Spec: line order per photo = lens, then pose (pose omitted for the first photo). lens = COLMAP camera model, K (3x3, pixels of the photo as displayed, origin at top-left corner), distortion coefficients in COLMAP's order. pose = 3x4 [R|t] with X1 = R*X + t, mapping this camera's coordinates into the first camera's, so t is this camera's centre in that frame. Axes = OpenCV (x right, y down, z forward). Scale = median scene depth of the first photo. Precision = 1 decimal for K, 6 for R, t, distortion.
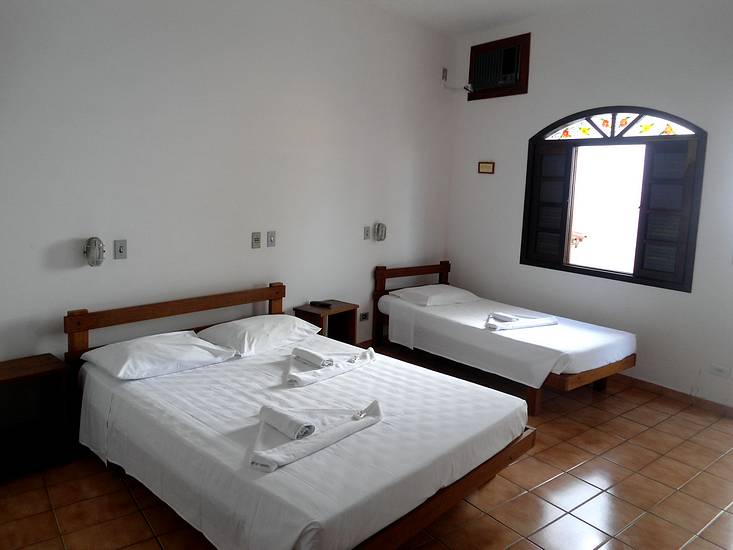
lens RADIAL K [[540.0, 0, 347.8], [0, 540.0, 247.3], [0, 0, 1]] dist [-0.021433, -0.007678]
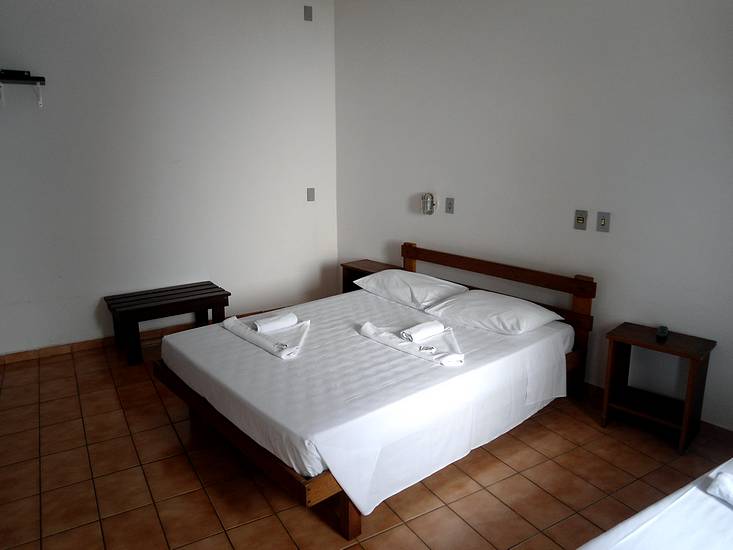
lens RADIAL K [[540.0, 0, 347.8], [0, 540.0, 247.3], [0, 0, 1]] dist [-0.021433, -0.007678]
pose [[-0.115174, 0.151652, -0.981701, 0.878482], [-0.122352, 0.978586, 0.165525, -0.083082], [0.985781, 0.139178, -0.094153, 0.958669]]
